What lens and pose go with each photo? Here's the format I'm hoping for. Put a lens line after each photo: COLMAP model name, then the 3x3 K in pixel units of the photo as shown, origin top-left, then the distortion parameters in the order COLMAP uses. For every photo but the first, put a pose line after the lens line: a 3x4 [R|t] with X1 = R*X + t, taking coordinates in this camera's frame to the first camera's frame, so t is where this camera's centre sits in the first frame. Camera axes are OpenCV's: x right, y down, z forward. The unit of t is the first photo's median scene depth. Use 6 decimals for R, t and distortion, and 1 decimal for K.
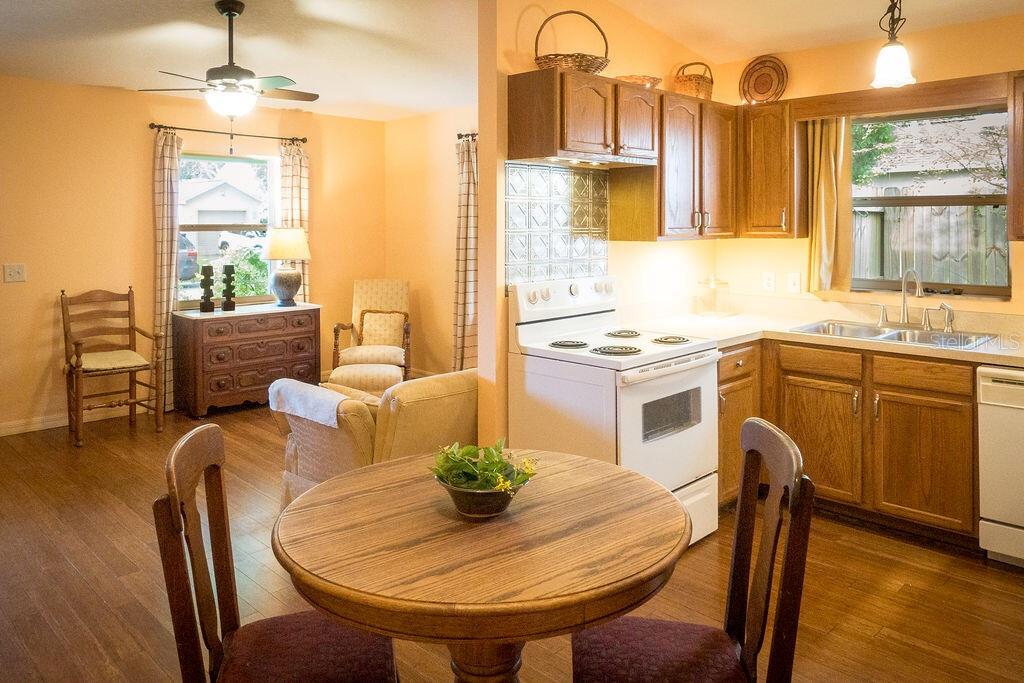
lens RADIAL K [[746.4, 0, 540.3], [0, 746.4, 229.1], [0, 0, 1]] dist [-0.001874, 0.000269]
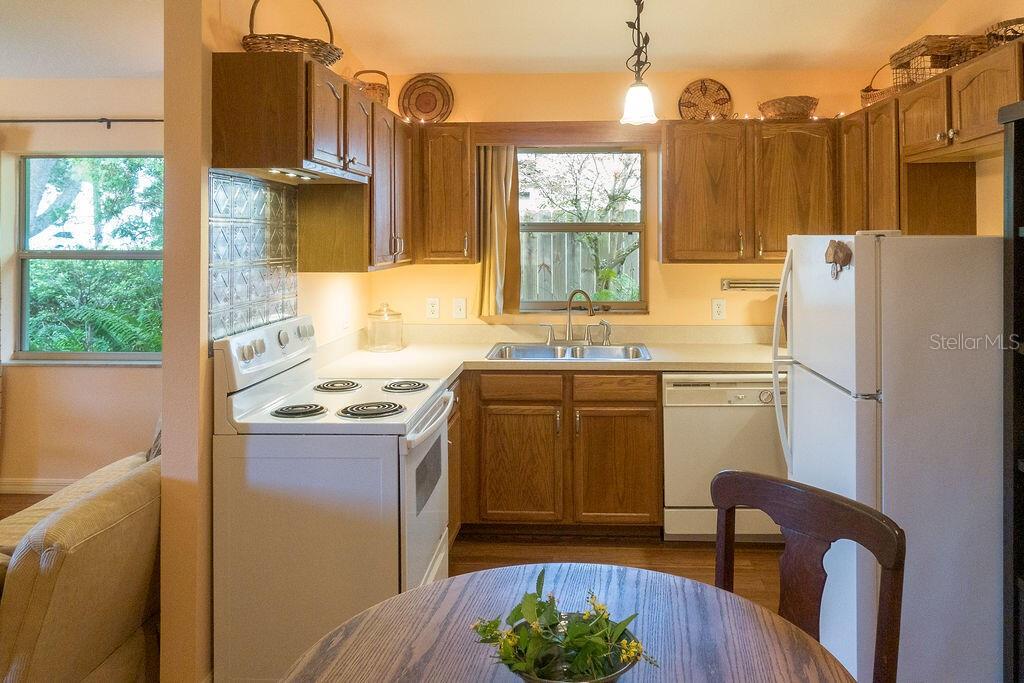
lens RADIAL K [[731.1, 0, 565.9], [0, 731.1, 229.5], [0, 0, 1]] dist [0.001909, -0.000795]
pose [[0.749157, 0.007655, 0.662348, -0.229824], [0.005837, 0.999818, -0.018157, -0.015909], [-0.662366, 0.017468, 0.748976, 0.215841]]
